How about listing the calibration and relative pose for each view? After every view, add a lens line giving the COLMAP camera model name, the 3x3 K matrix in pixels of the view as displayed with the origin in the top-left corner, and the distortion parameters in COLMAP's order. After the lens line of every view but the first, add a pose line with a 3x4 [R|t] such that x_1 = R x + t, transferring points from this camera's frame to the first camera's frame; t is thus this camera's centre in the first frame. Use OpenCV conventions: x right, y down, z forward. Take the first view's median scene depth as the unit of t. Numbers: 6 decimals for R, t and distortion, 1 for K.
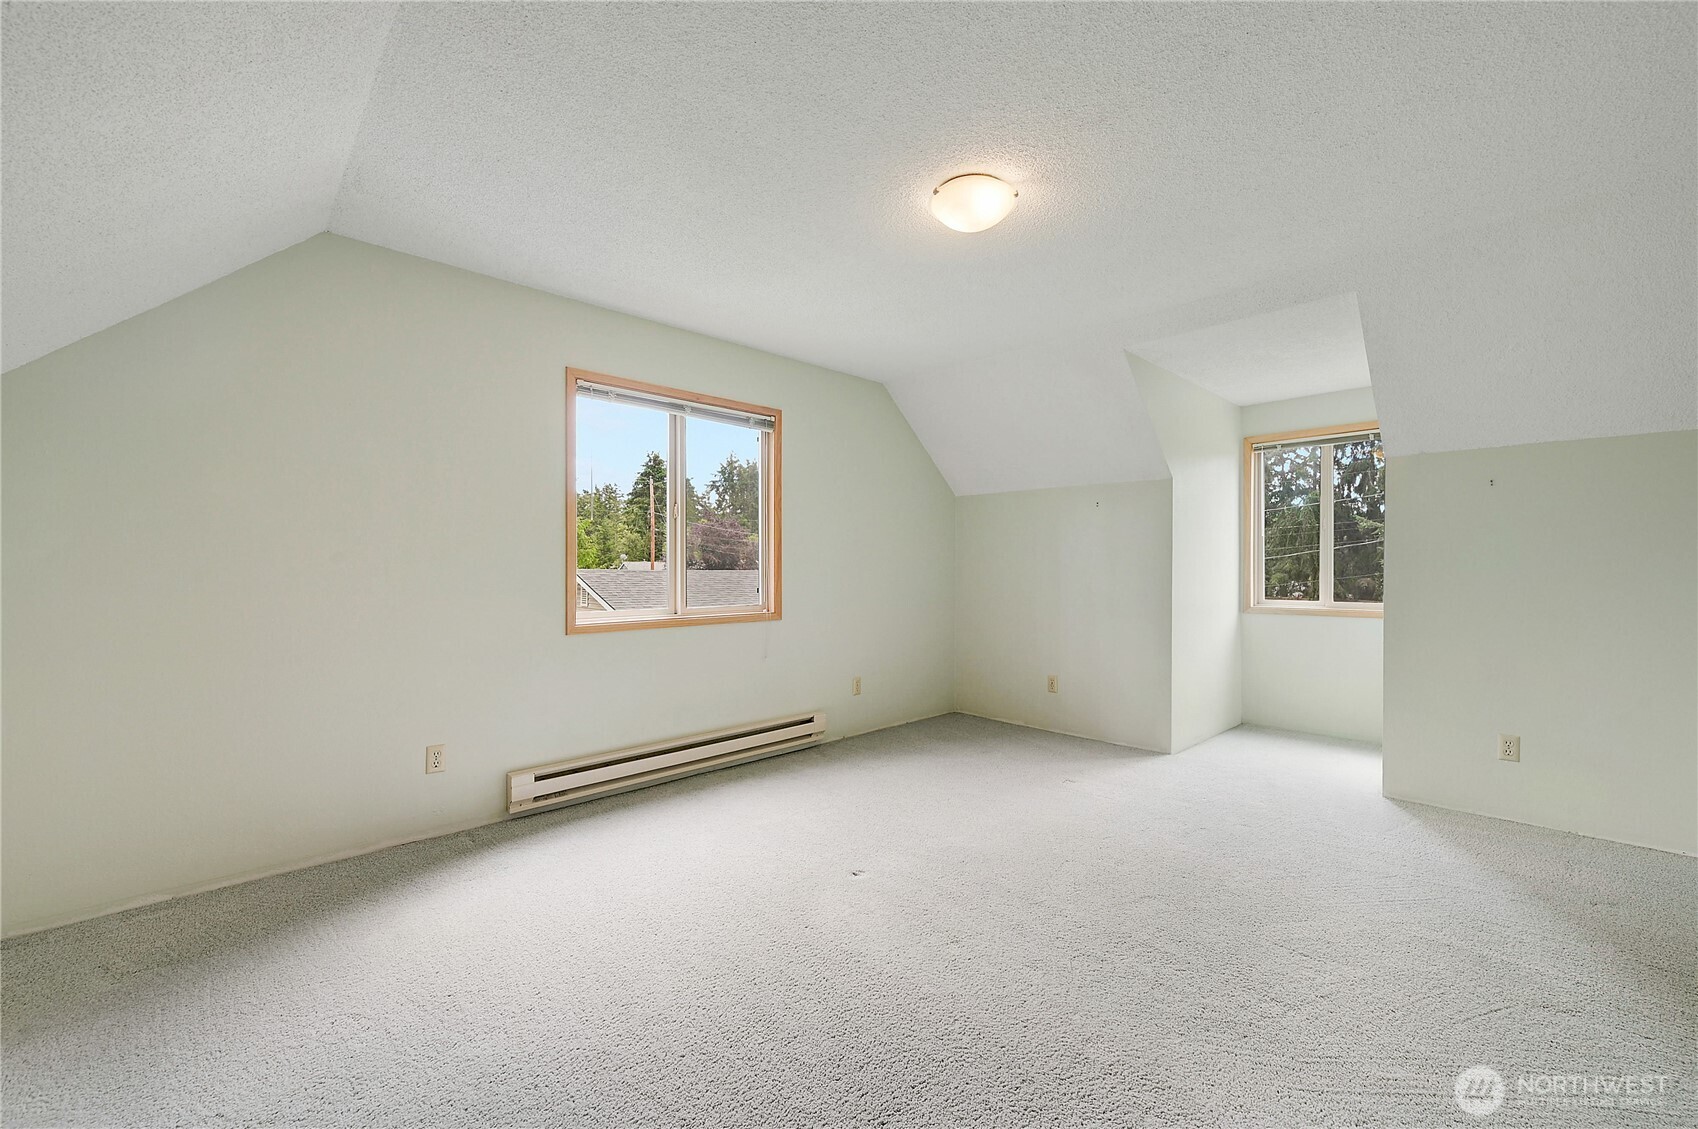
lens RADIAL K [[685.9, 0, 856.6], [0, 685.9, 562.0], [0, 0, 1]] dist [-0.000096, -0.000018]
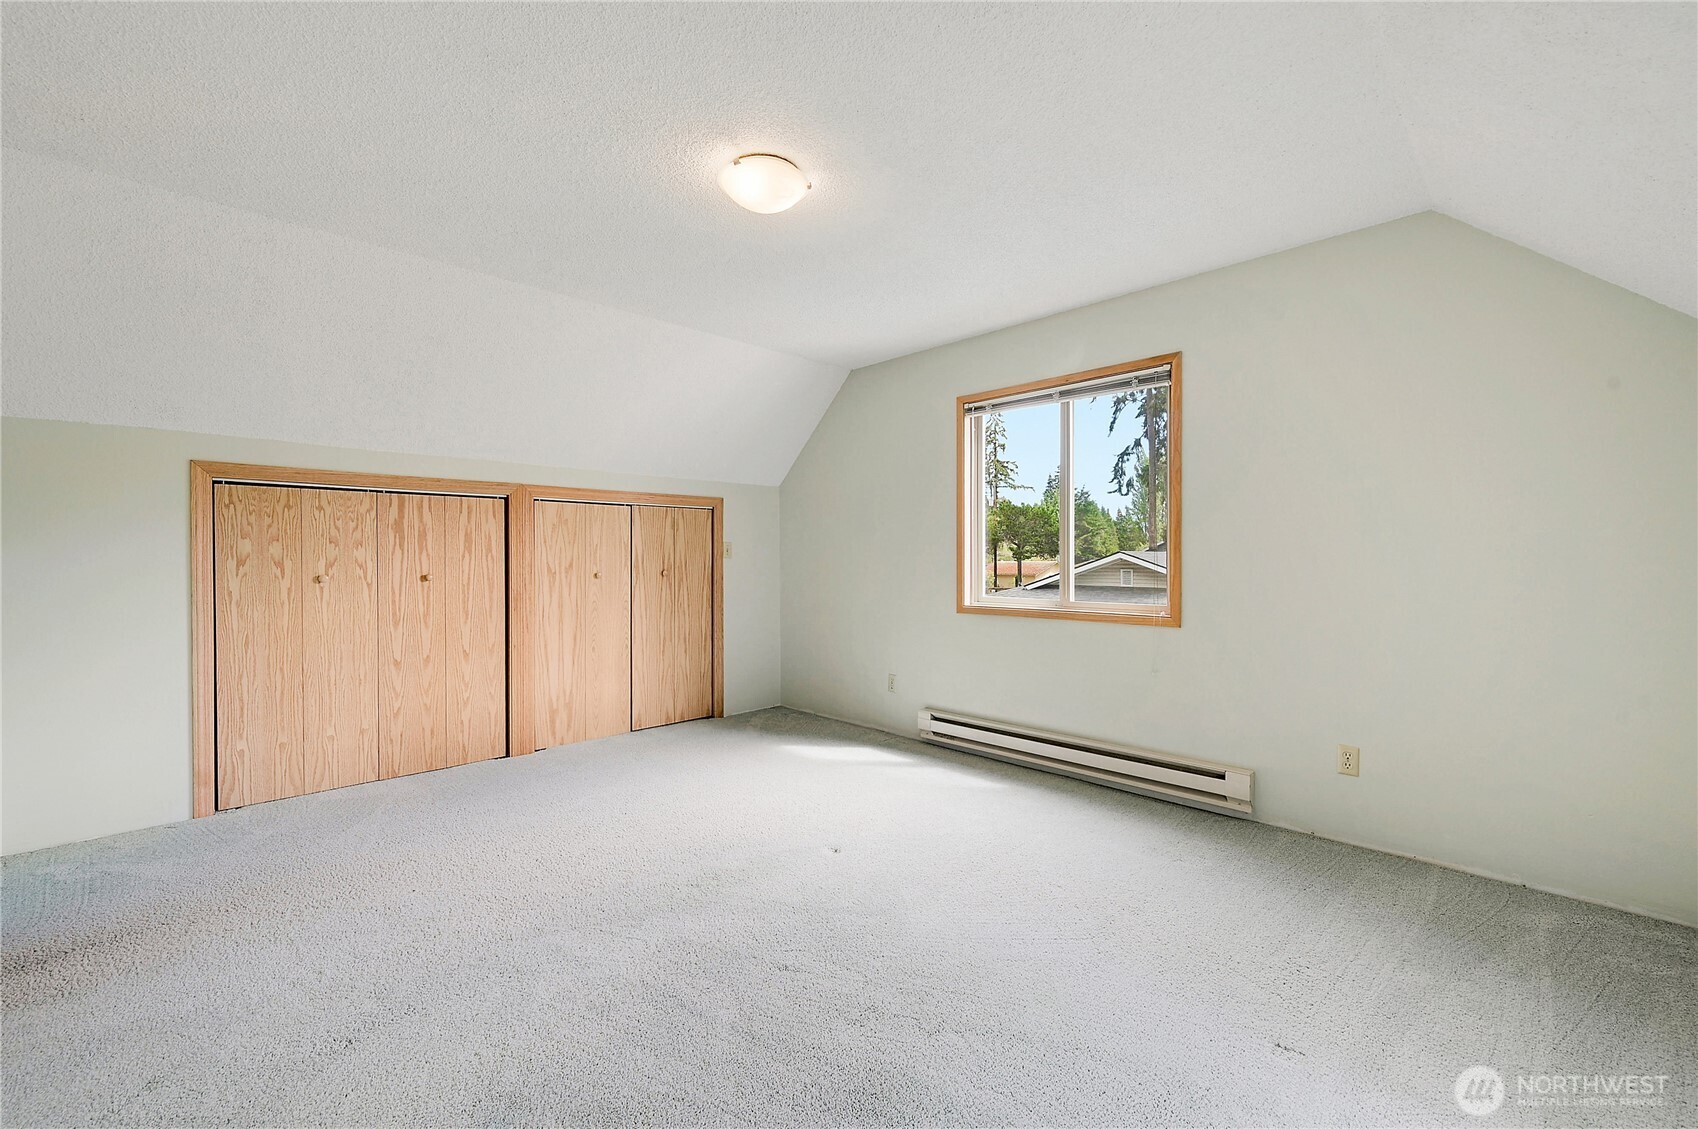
lens RADIAL K [[685.9, 0, 856.6], [0, 685.9, 562.0], [0, 0, 1]] dist [-0.000096, -0.000018]
pose [[0.007539, 0.004178, -0.999963, 0.733752], [0.008333, 0.999956, 0.004241, 0.005283], [0.999937, -0.008364, 0.007504, 0.718920]]
